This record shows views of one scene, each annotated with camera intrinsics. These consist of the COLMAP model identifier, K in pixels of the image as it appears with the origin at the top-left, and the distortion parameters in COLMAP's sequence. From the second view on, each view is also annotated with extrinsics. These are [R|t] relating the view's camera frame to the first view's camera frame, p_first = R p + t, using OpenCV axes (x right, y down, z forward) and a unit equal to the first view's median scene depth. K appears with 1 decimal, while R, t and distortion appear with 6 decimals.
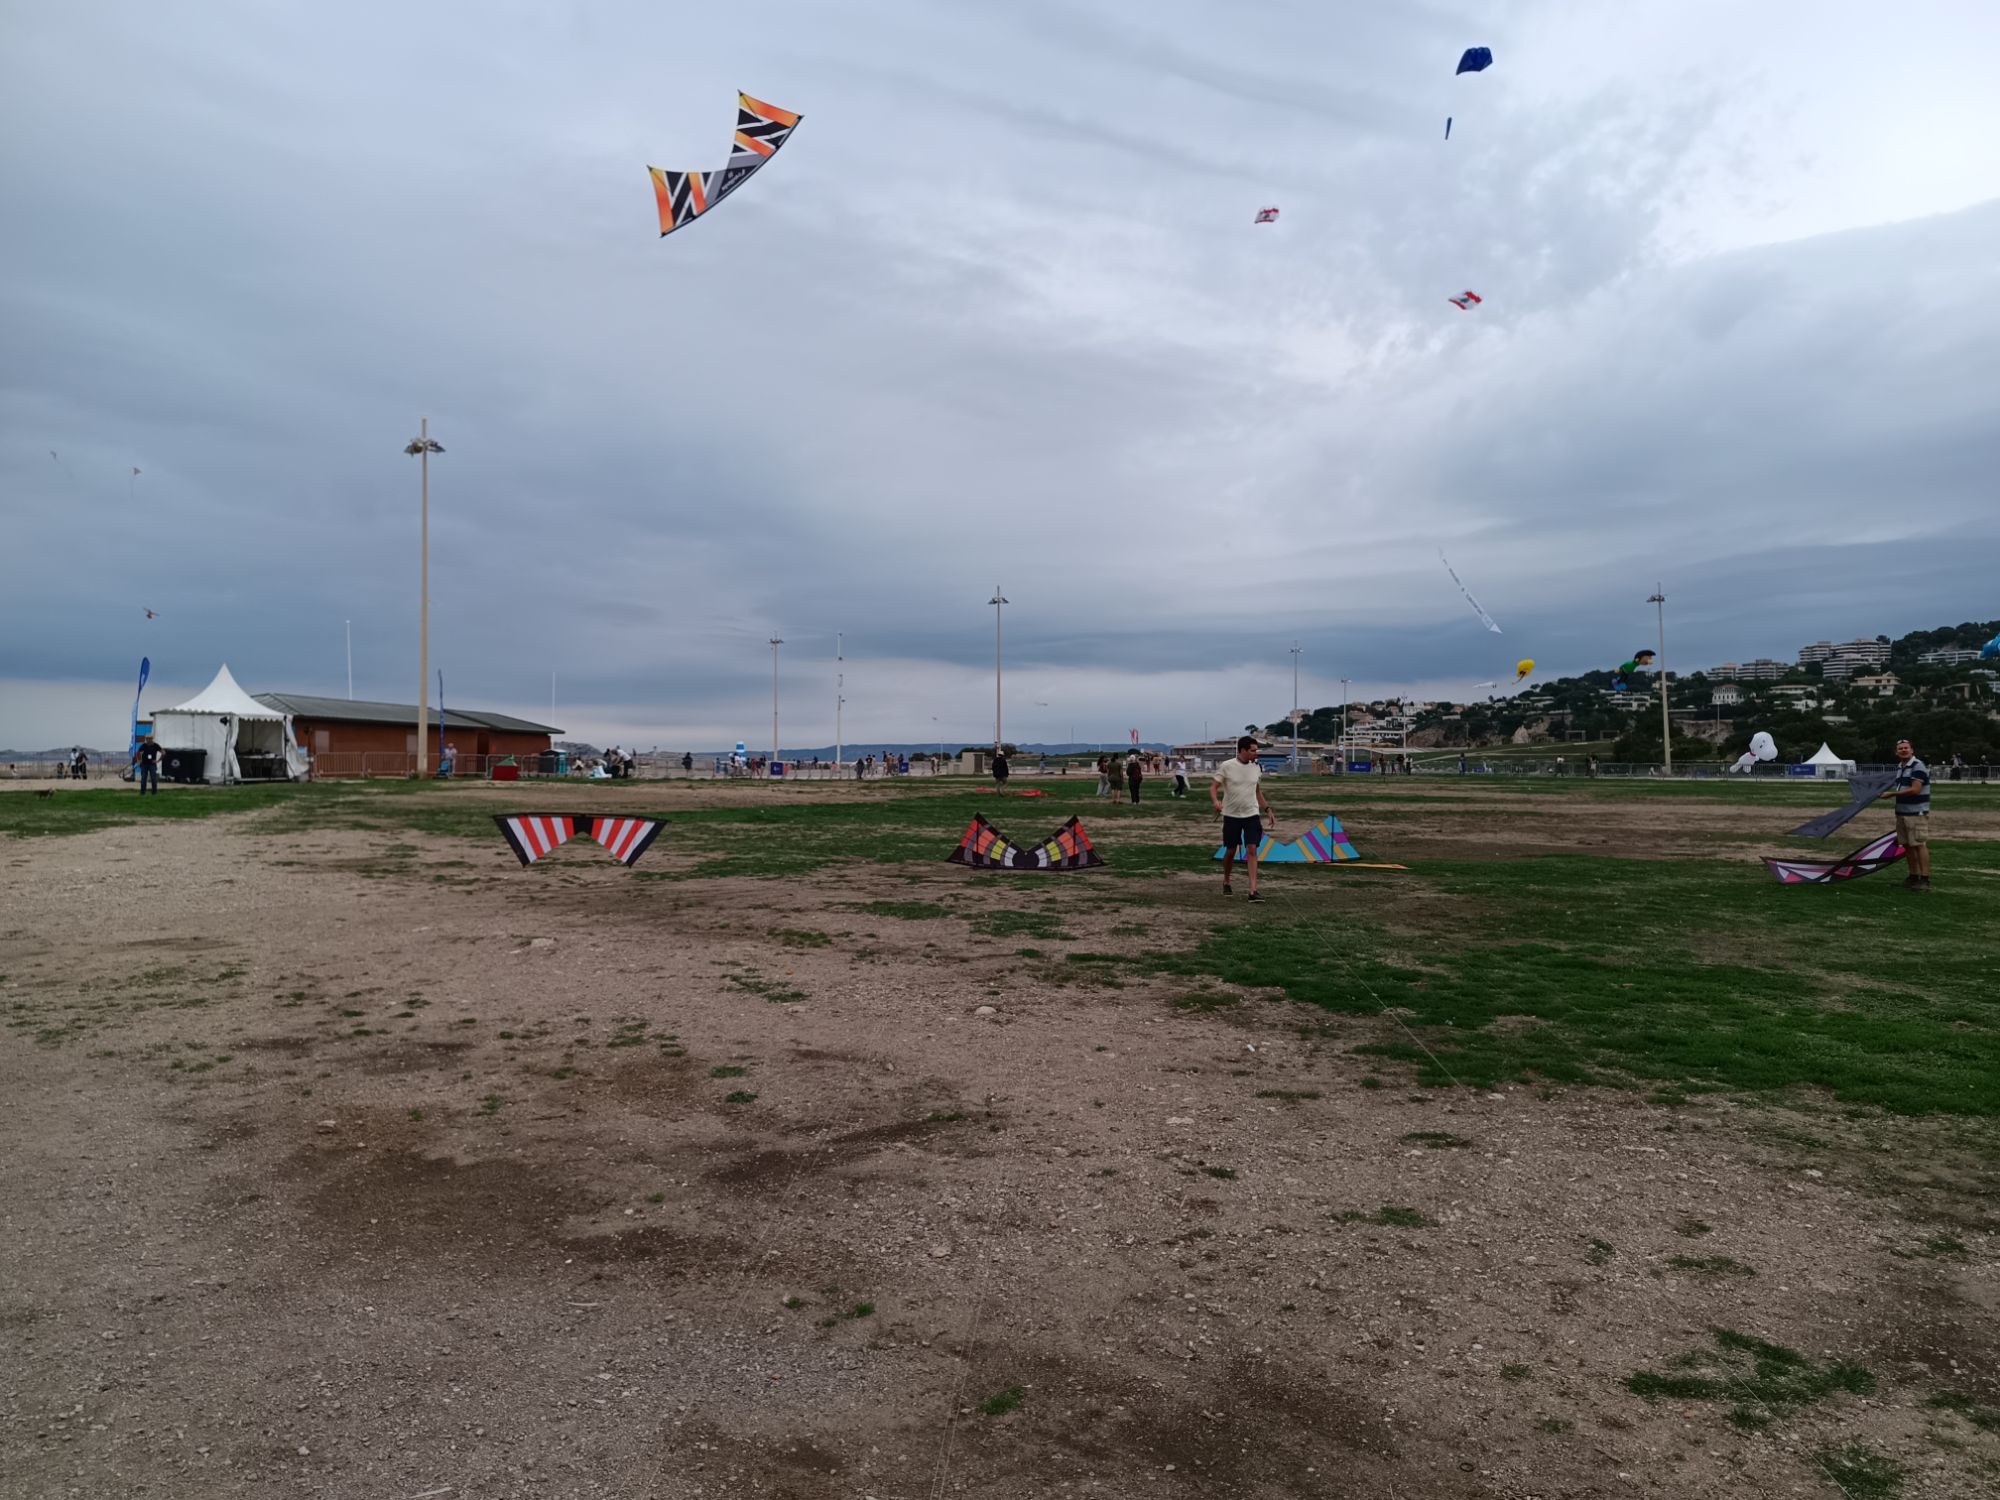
lens RADIAL K [[1485.0, 0, 968.8], [0, 1485.0, 742.9], [0, 0, 1]] dist [0.152027, -0.192190]
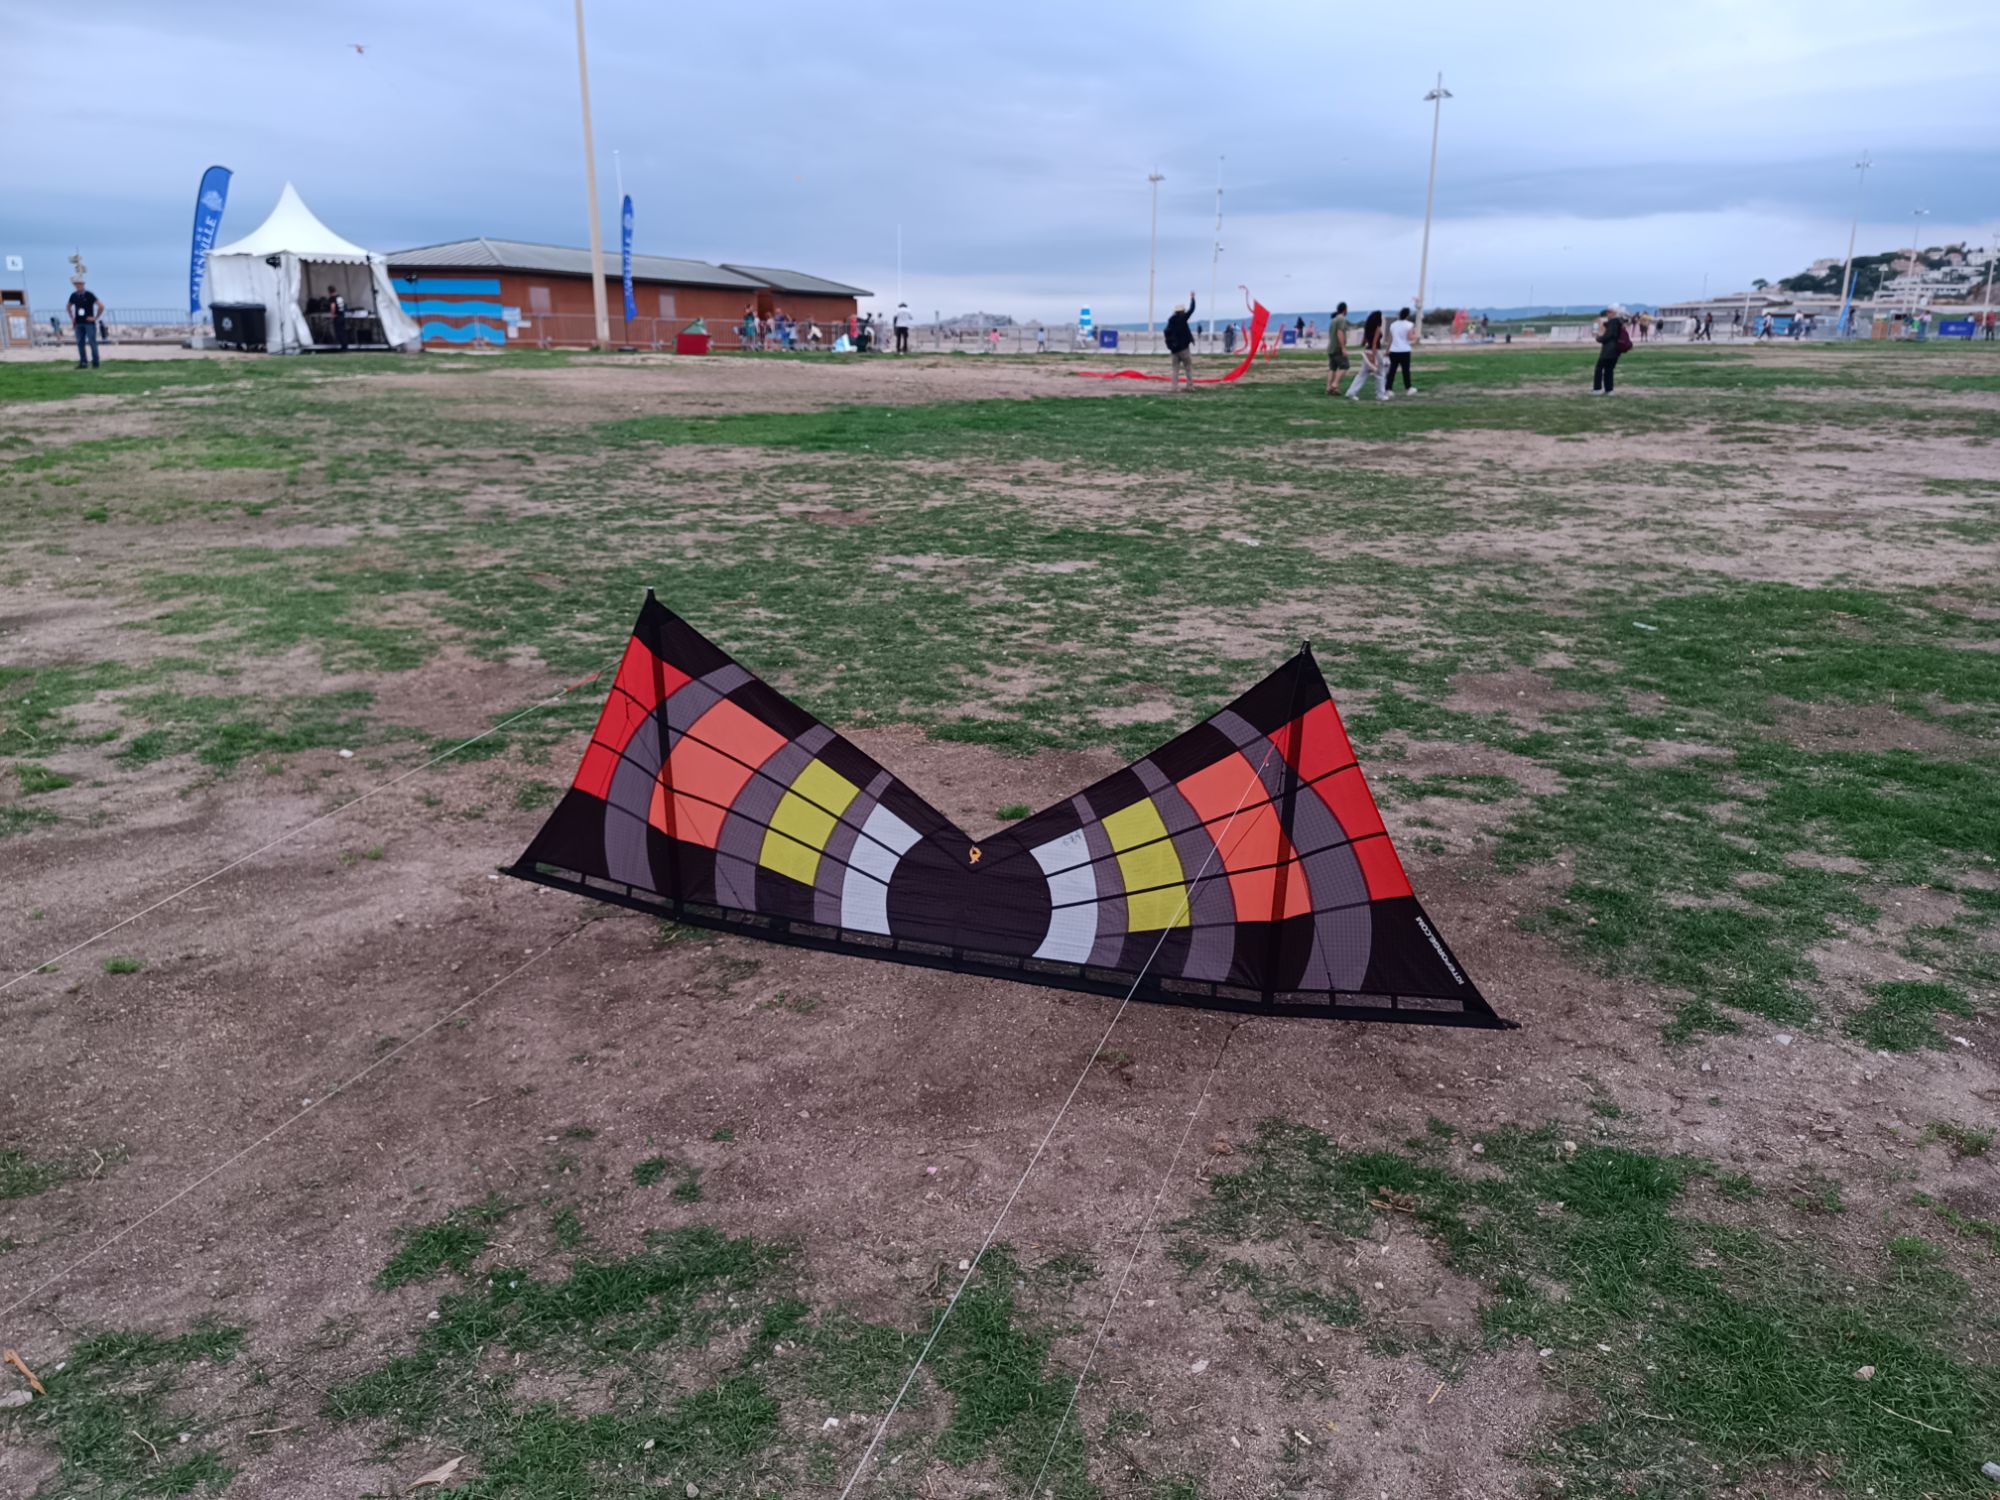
lens RADIAL K [[1485.0, 0, 968.8], [0, 1485.0, 742.9], [0, 0, 1]] dist [0.152027, -0.192190]
pose [[0.963234, 0.067622, -0.260015, 0.032393], [0.006468, 0.961688, 0.274069, 0.008272], [0.268586, -0.265674, 0.925893, 0.357256]]
